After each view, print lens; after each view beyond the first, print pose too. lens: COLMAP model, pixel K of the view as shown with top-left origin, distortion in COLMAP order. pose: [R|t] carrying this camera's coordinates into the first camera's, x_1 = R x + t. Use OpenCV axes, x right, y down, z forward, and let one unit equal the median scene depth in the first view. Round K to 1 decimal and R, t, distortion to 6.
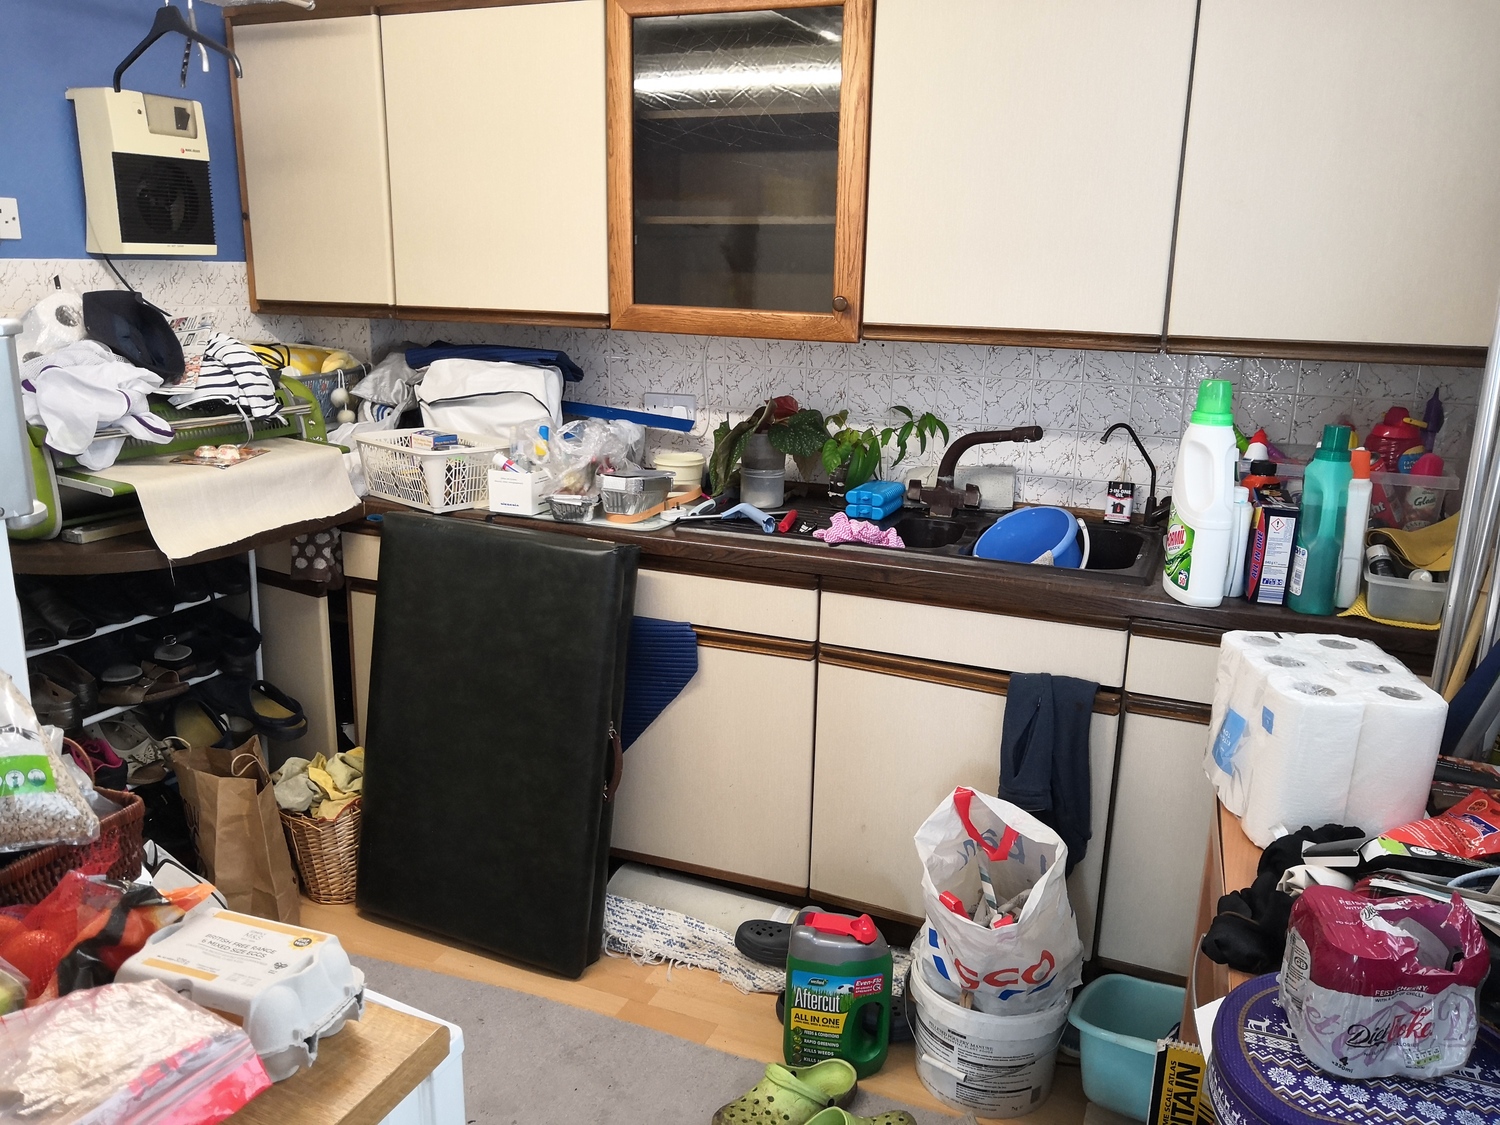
lens RADIAL K [[1153.0, 0, 750.0], [0, 1153.0, 562.5], [0, 0, 1]] dist [-0.028235, -0.000507]
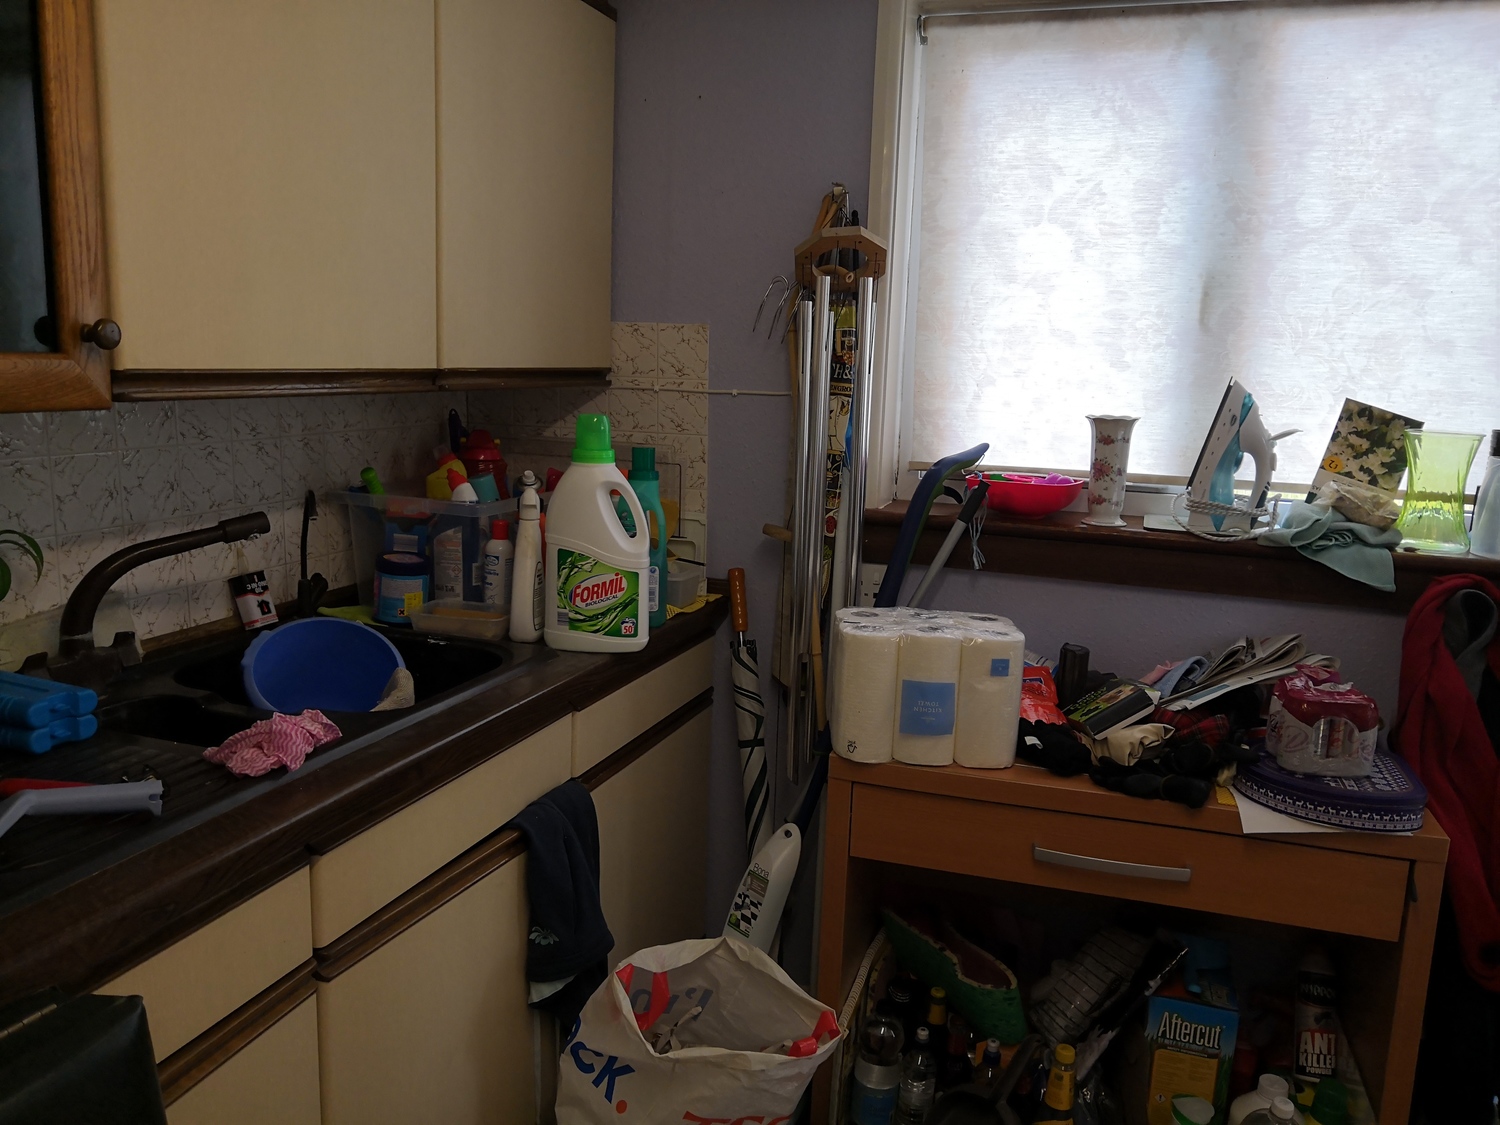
lens RADIAL K [[1153.0, 0, 750.0], [0, 1153.0, 562.5], [0, 0, 1]] dist [0.000068, -0.038109]
pose [[-0.079768, -0.197827, 0.976986, -0.427994], [0.206438, 0.955582, 0.210348, -0.169727], [-0.975203, 0.218467, -0.035385, 0.738289]]
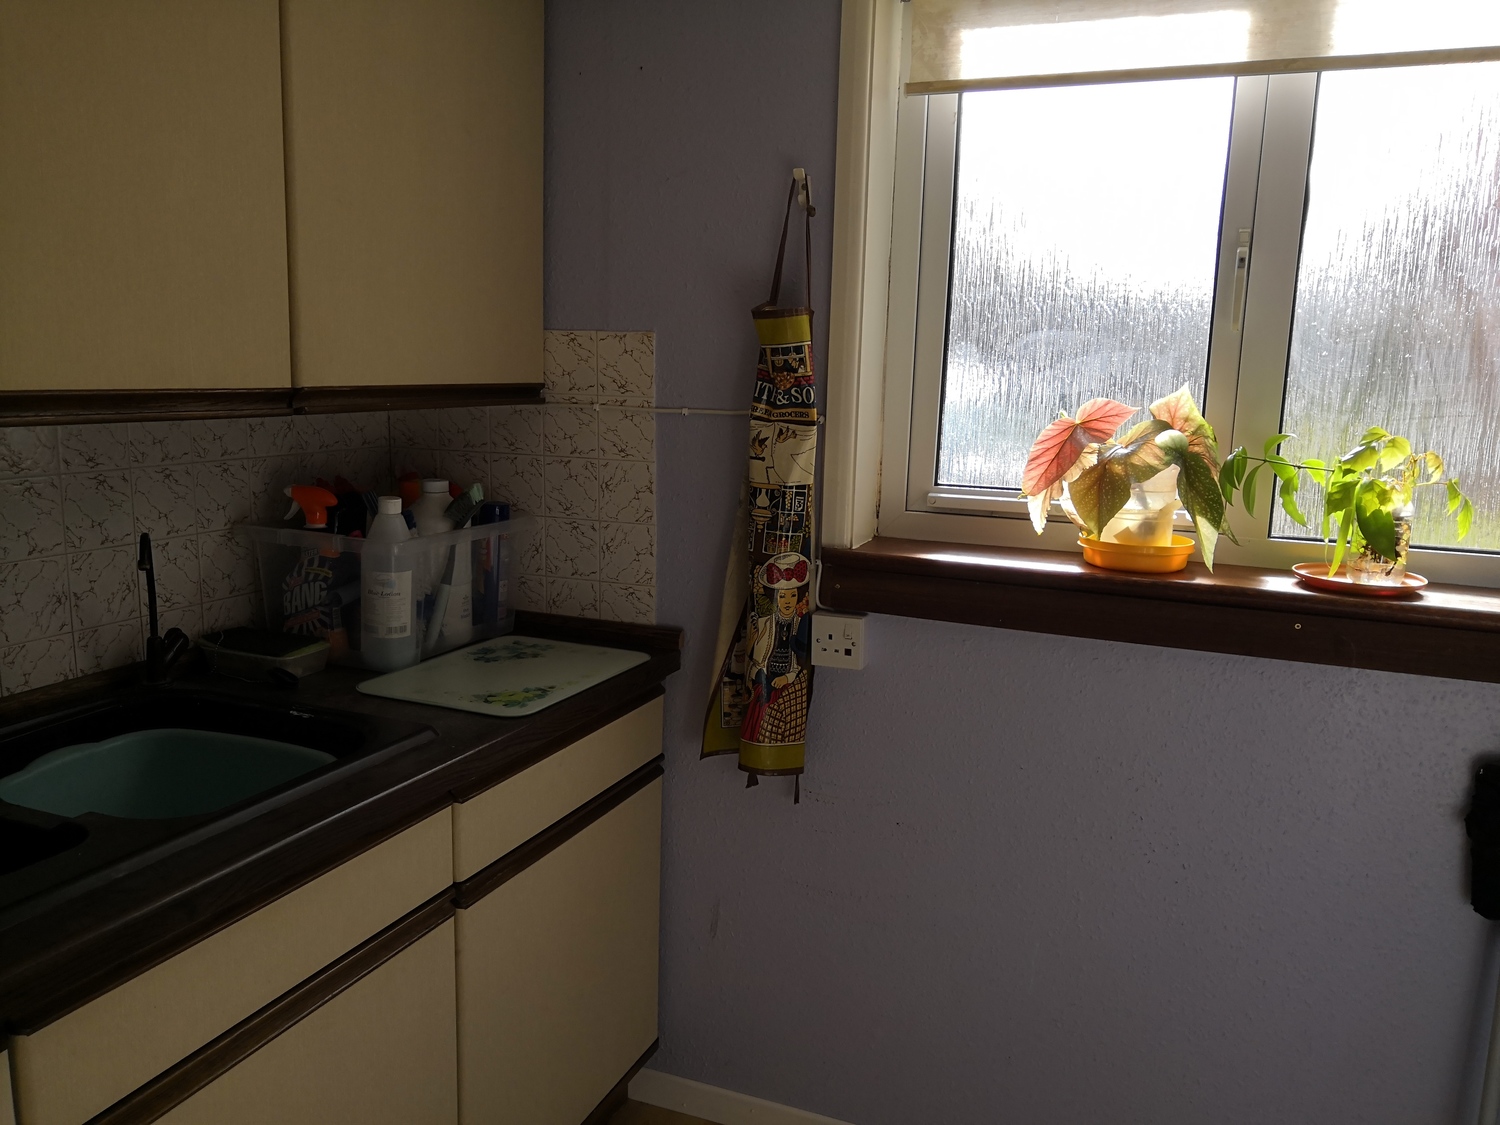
lens RADIAL K [[1153.0, 0, 750.0], [0, 1153.0, 562.5], [0, 0, 1]] dist [-0.028235, -0.000507]
pose [[-0.037557, -0.187122, 0.981618, -0.291130], [0.212453, 0.958359, 0.190817, -0.150101], [-0.976449, 0.215714, 0.003762, 0.662907]]
